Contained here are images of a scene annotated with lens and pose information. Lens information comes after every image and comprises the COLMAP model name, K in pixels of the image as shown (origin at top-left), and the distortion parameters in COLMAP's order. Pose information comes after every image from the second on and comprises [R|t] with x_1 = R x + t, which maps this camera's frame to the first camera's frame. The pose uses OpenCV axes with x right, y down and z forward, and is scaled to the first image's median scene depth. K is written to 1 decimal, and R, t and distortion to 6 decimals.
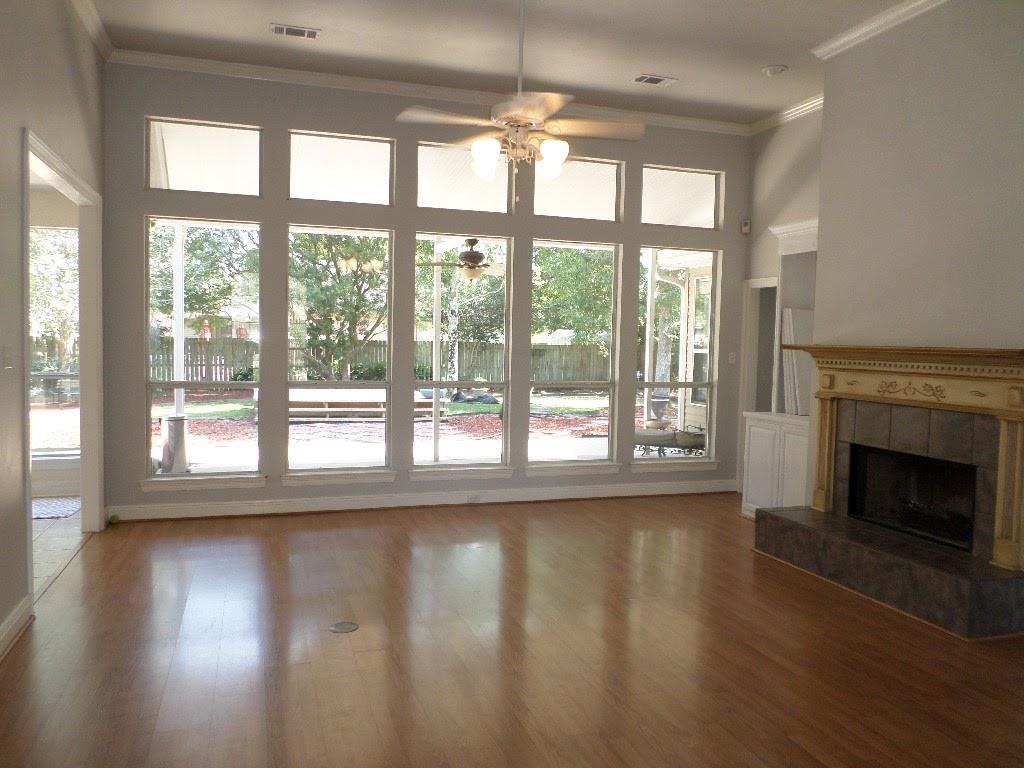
lens RADIAL K [[800.2, 0, 488.7], [0, 800.2, 381.7], [0, 0, 1]] dist [-0.000180, -0.002015]
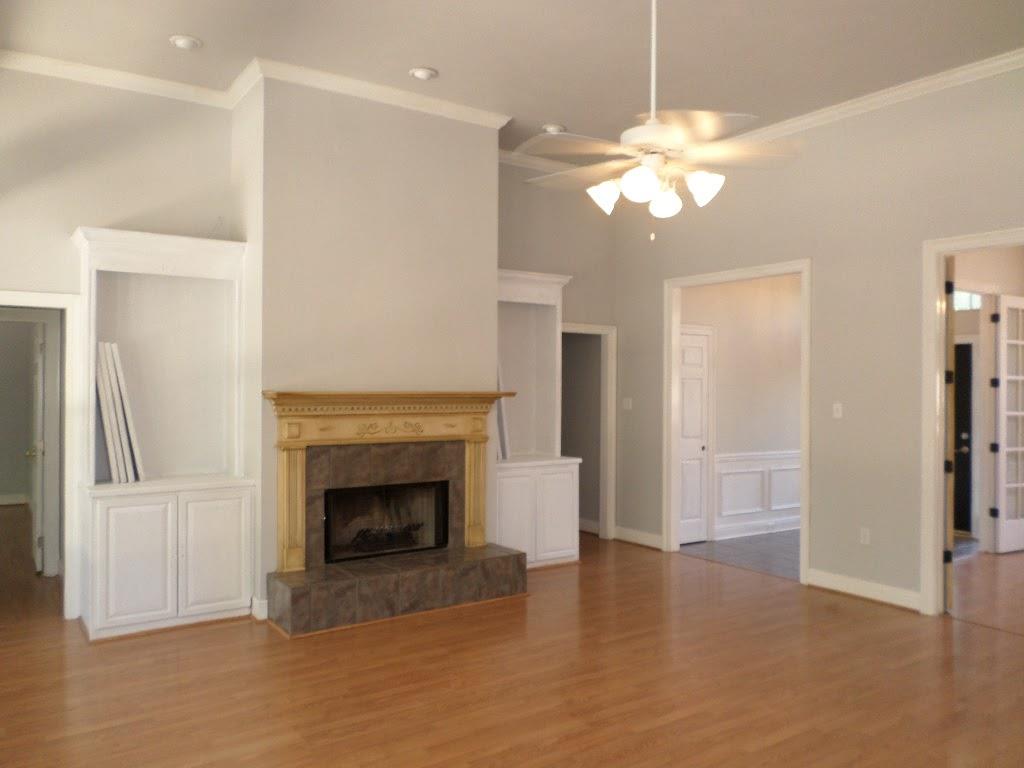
lens RADIAL K [[770.3, 0, 512.0], [0, 770.3, 384.0], [0, 0, 1]] dist [0.008707, 0.003454]
pose [[-0.315735, -0.021116, 0.948612, -0.583652], [0.038988, 0.998619, 0.035206, -0.087391], [-0.948046, 0.048101, -0.314476, 1.194552]]
